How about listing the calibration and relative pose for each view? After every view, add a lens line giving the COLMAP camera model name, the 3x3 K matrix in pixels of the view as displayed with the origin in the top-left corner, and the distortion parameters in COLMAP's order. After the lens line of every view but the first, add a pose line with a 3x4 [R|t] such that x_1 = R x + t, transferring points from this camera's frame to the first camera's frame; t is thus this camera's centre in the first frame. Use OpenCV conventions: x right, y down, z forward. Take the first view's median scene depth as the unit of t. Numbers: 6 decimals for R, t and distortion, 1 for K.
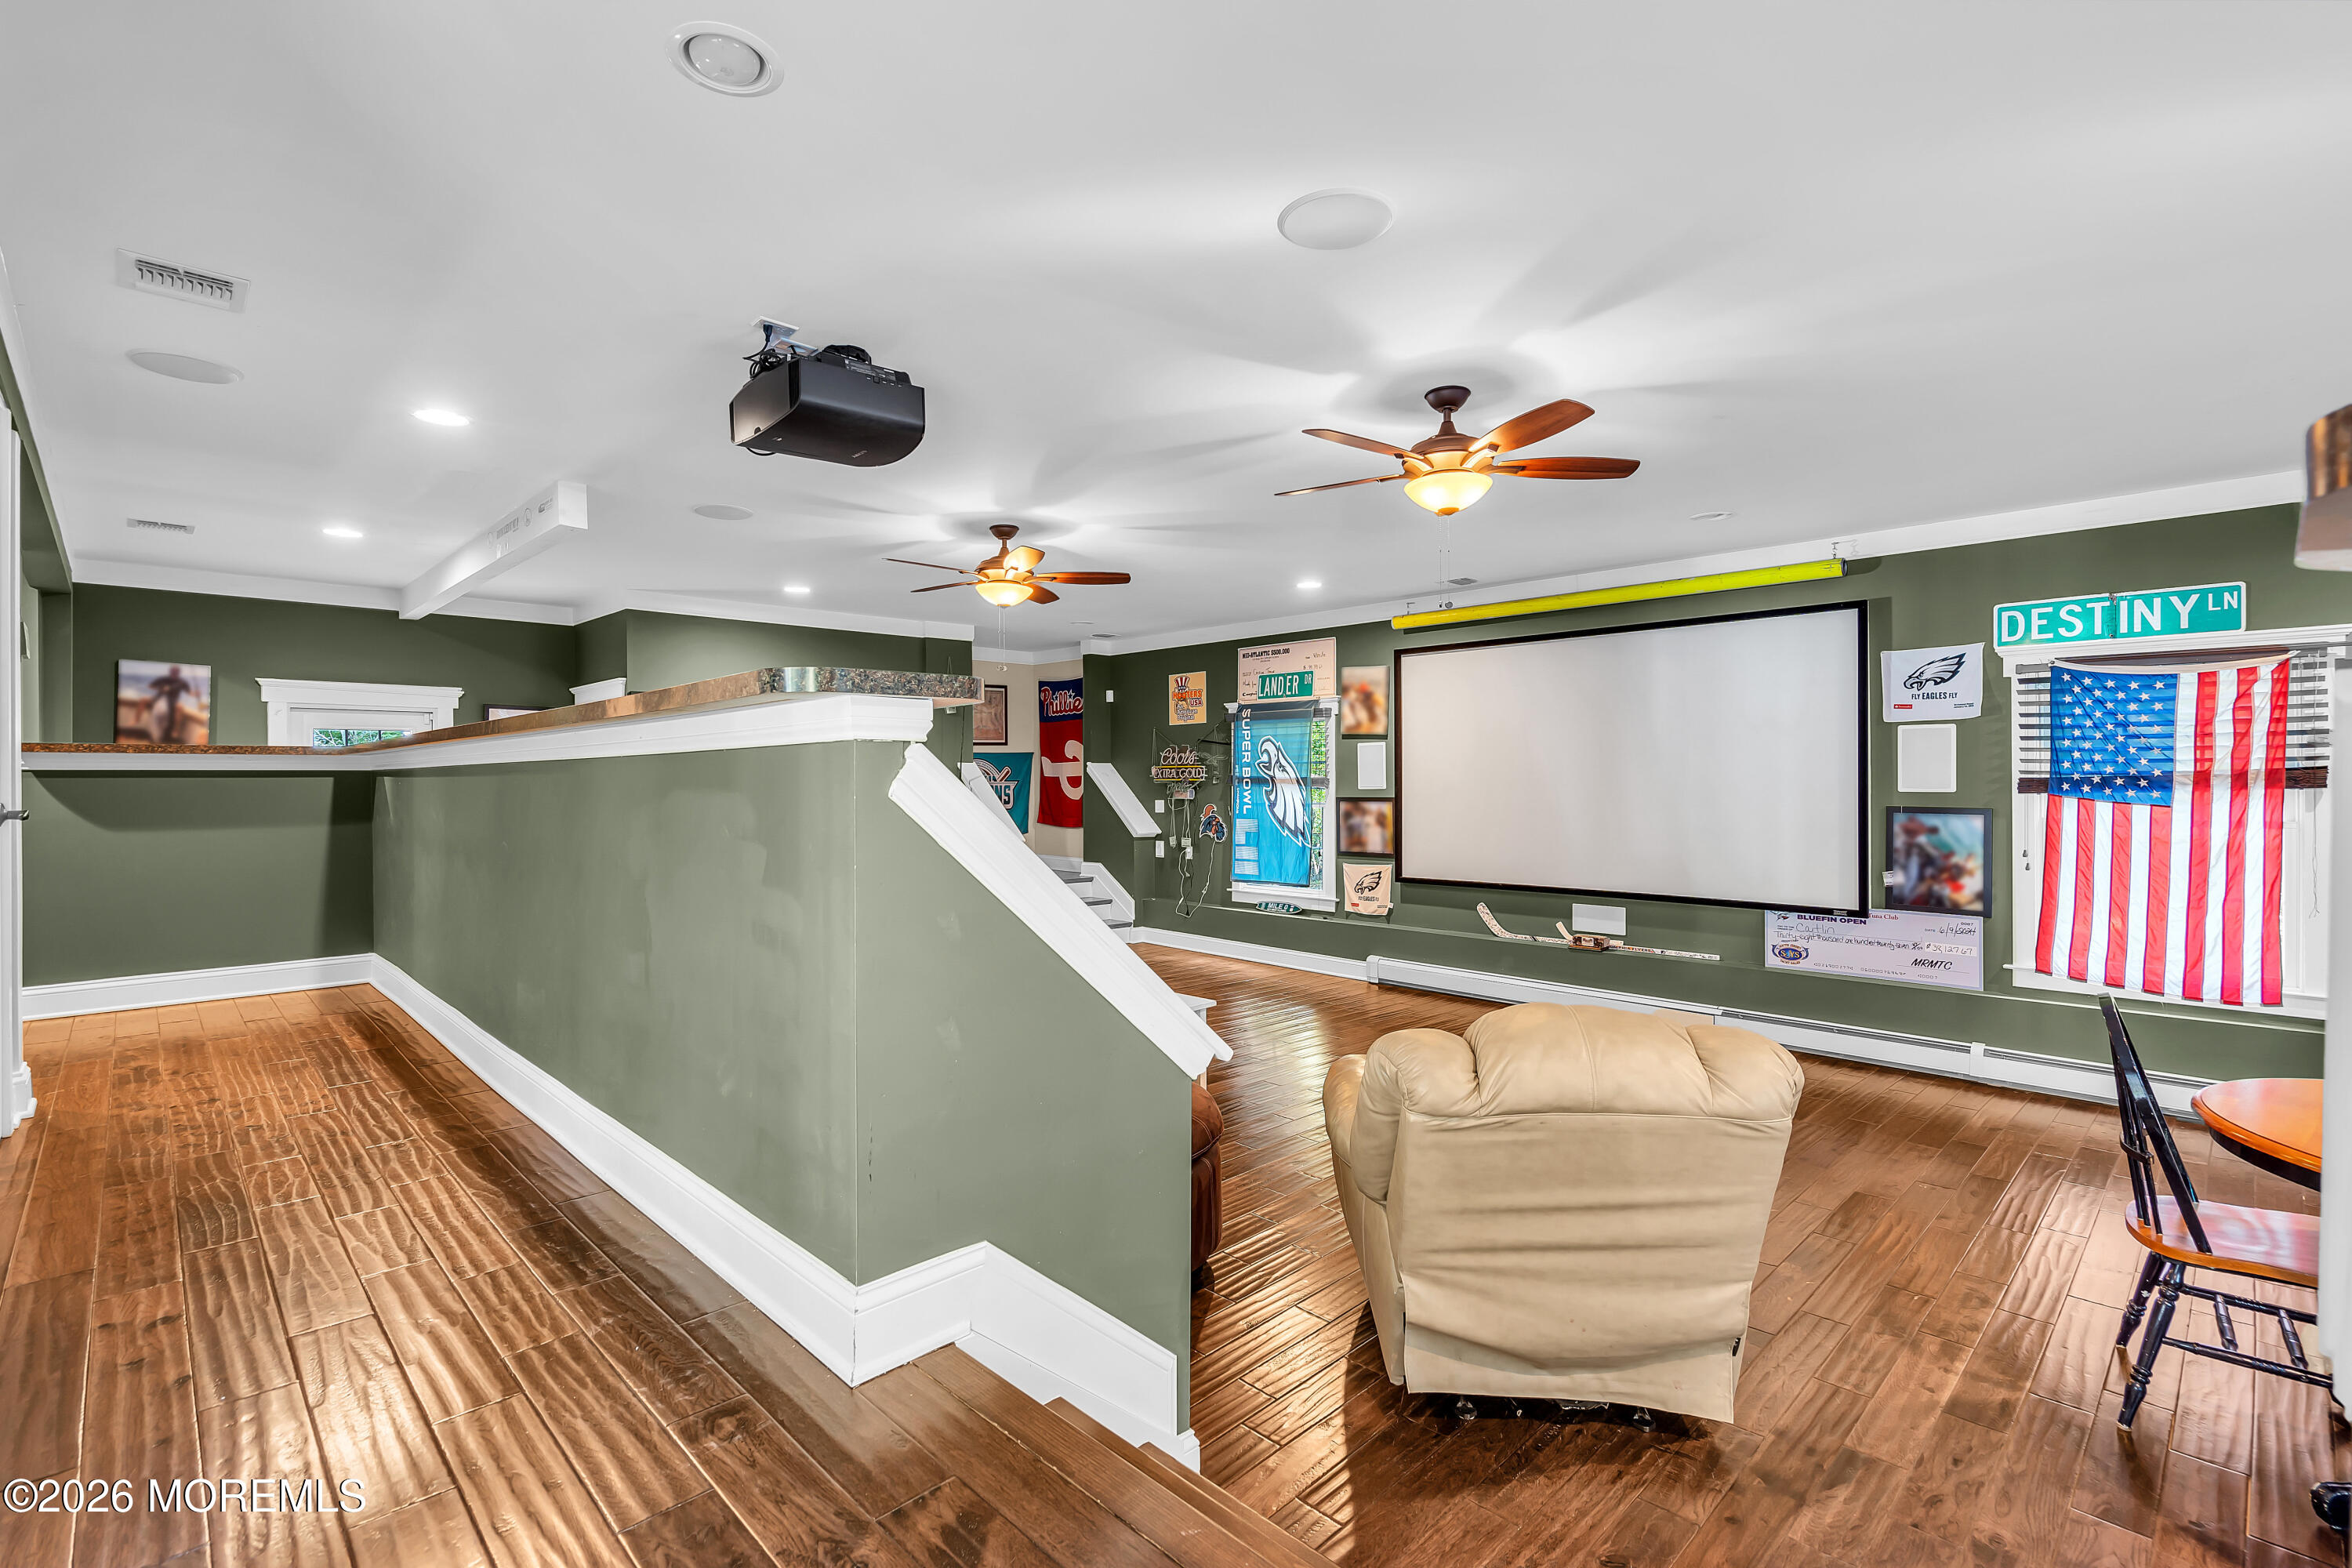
lens RADIAL K [[1071.4, 0, 1170.1], [0, 1071.4, 783.7], [0, 0, 1]] dist [-0.001896, 0.001972]
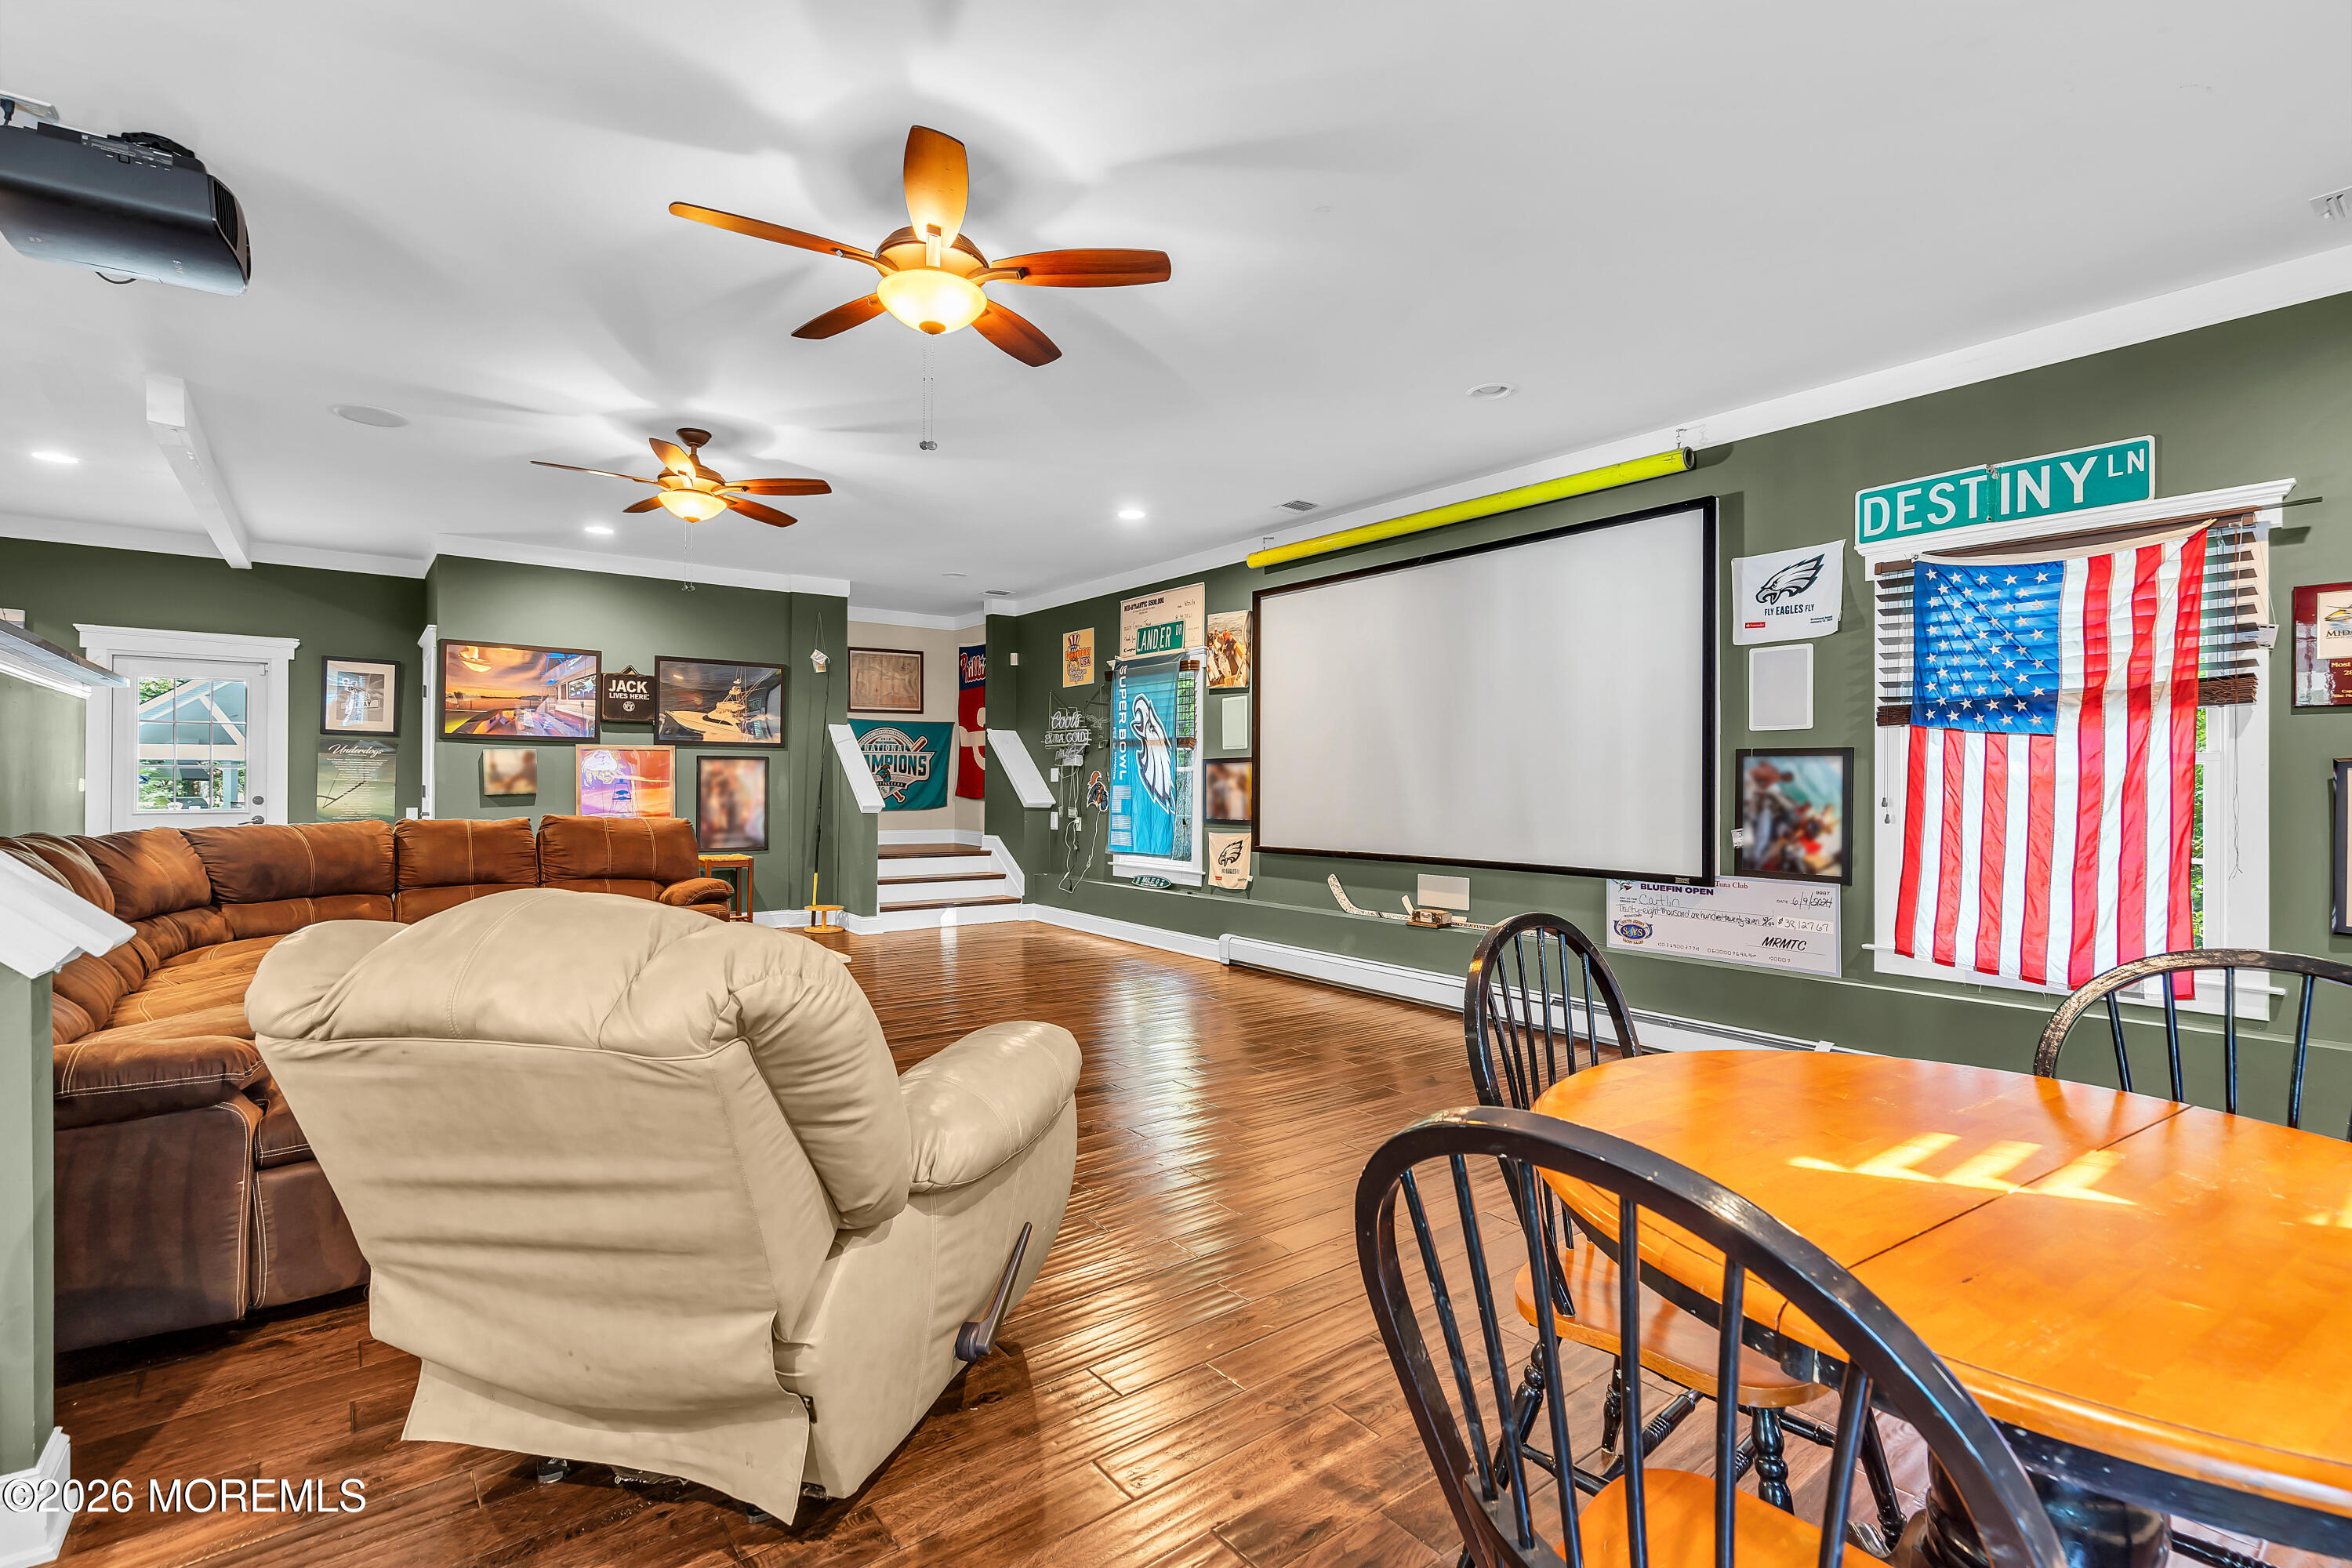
lens RADIAL K [[1071.4, 0, 1166.1], [0, 1071.4, 777.1], [0, 0, 1]] dist [-0.001896, 0.001972]
pose [[0.993078, 0.008127, -0.117179, 0.239178], [-0.009416, 0.999901, -0.010446, 0.038995], [0.117082, 0.011477, 0.993056, 0.102993]]
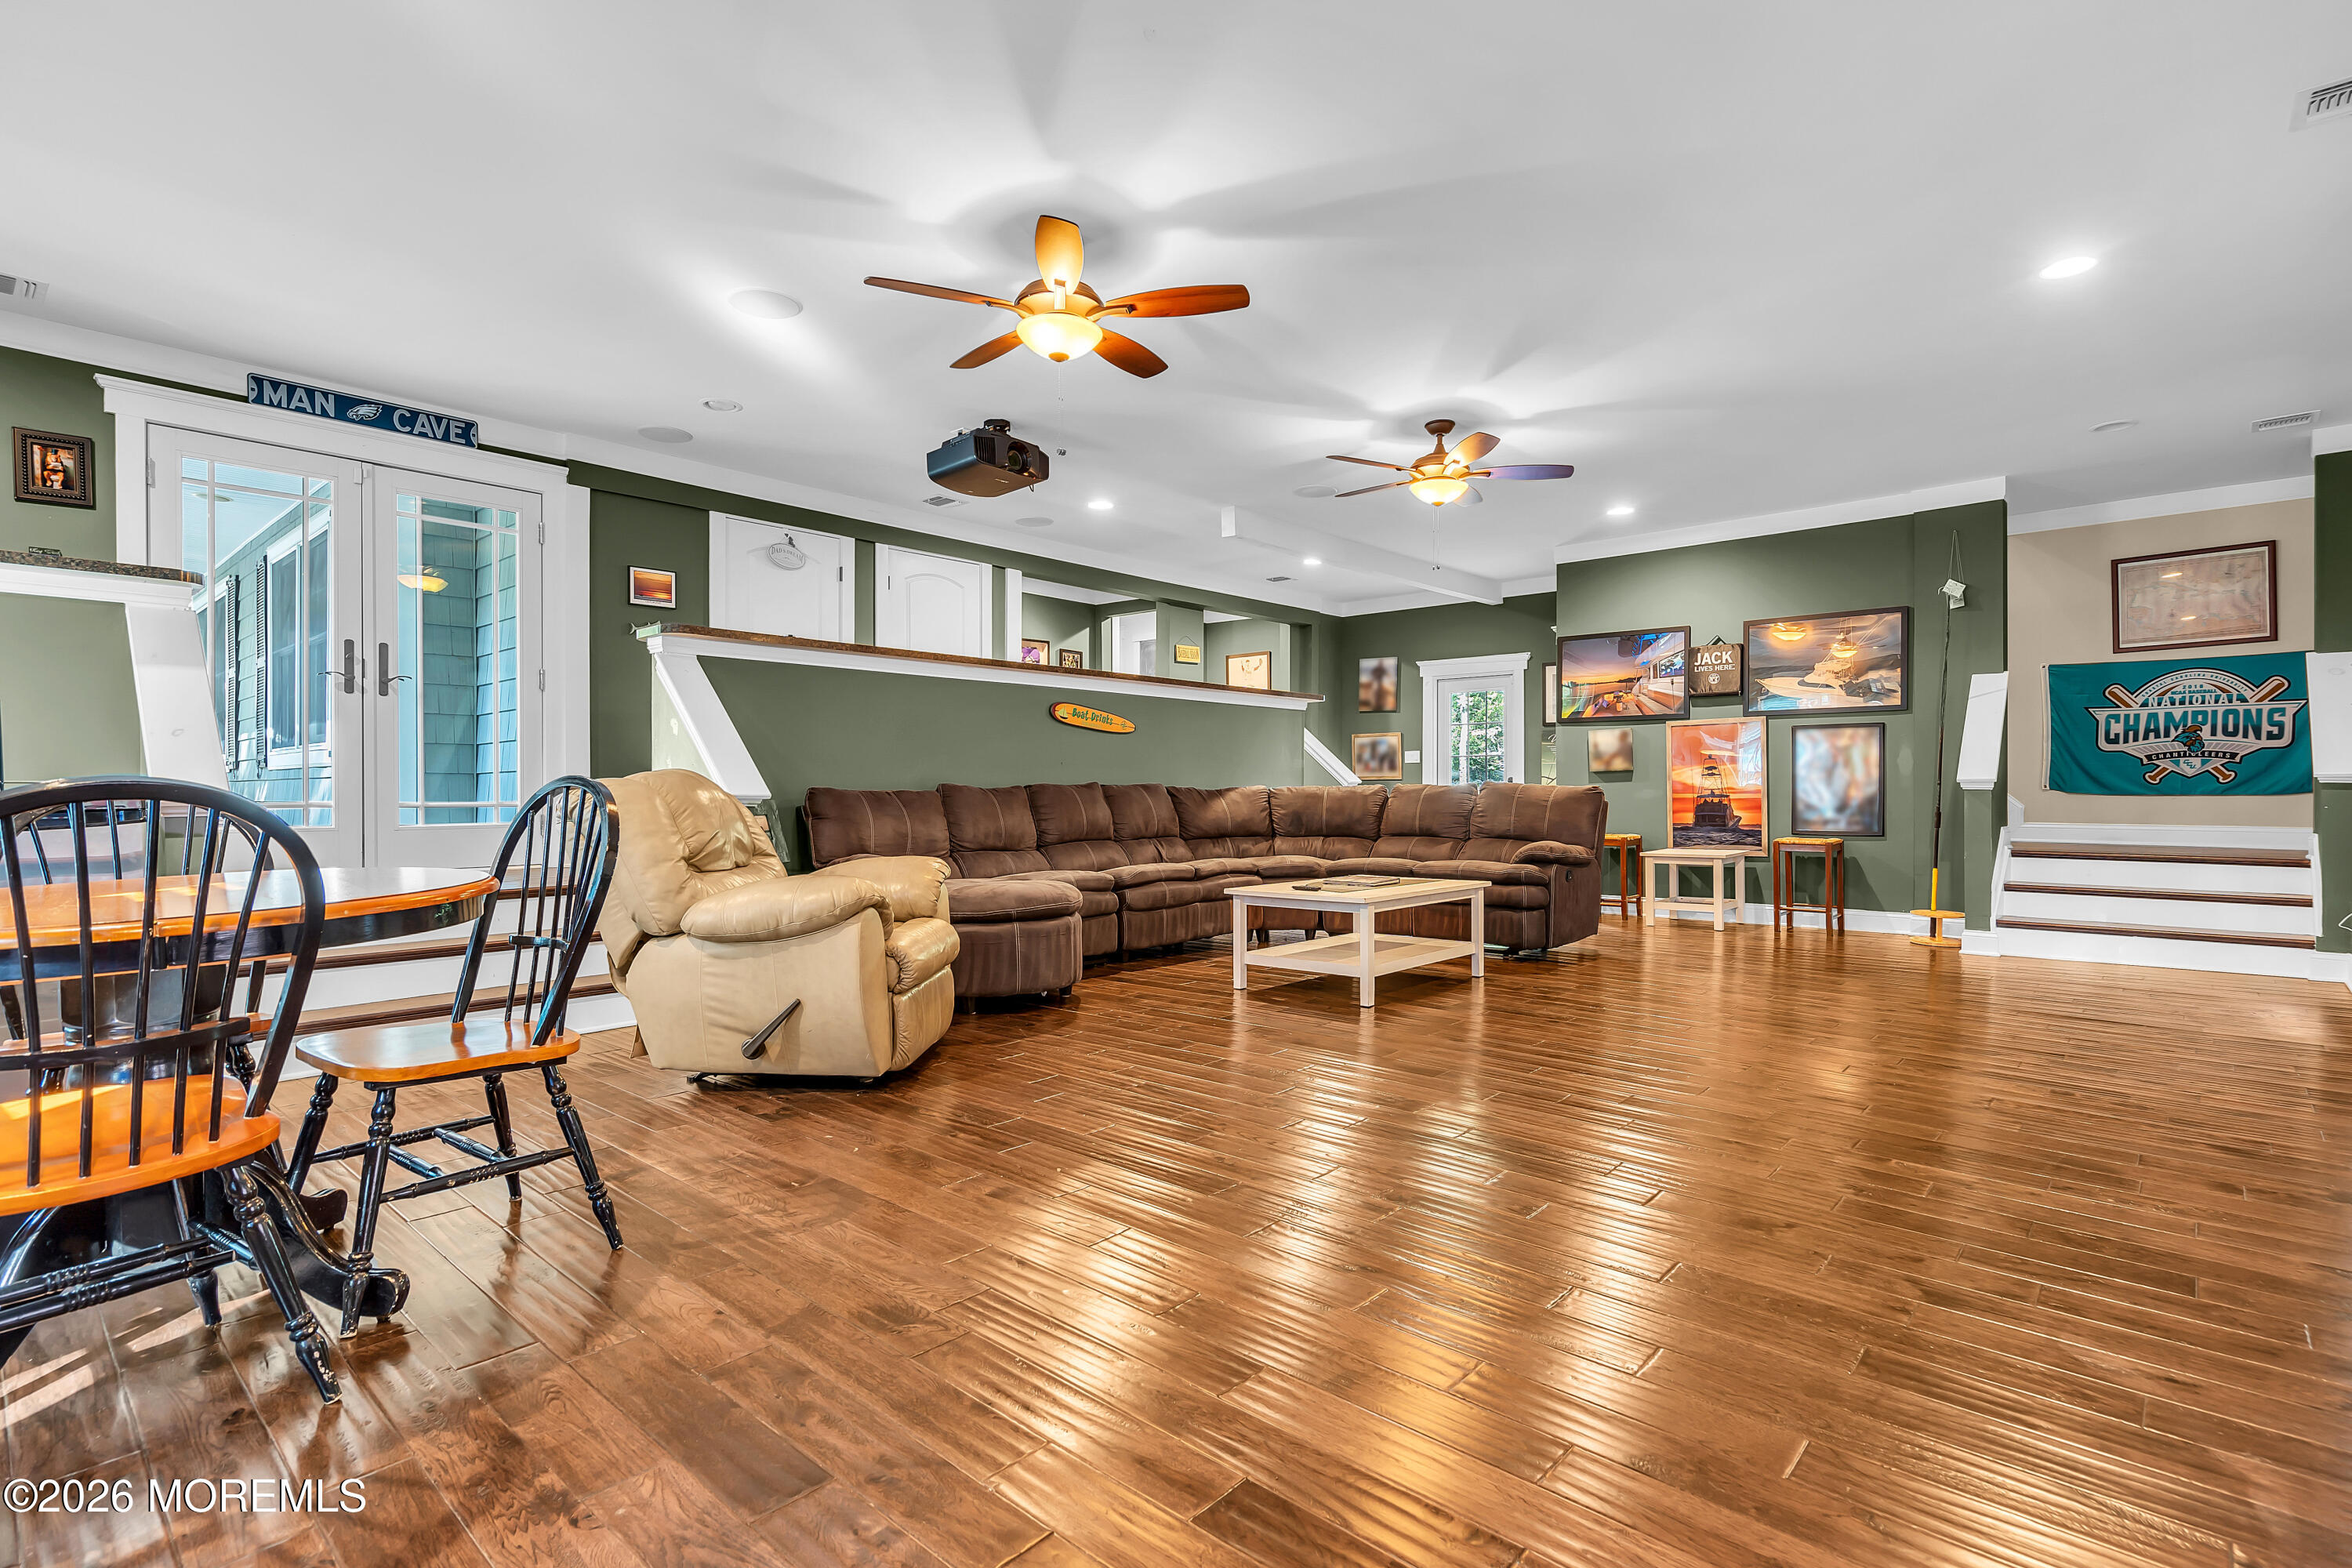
lens RADIAL K [[1132.1, 0, 1160.4], [0, 1132.1, 786.4], [0, 0, 1]] dist [-0.009947, 0.000441]
pose [[0.051053, -0.000723, -0.998696, 0.596897], [-0.005546, 0.999984, -0.001007, 0.066639], [0.998681, 0.005590, 0.051048, 0.472608]]
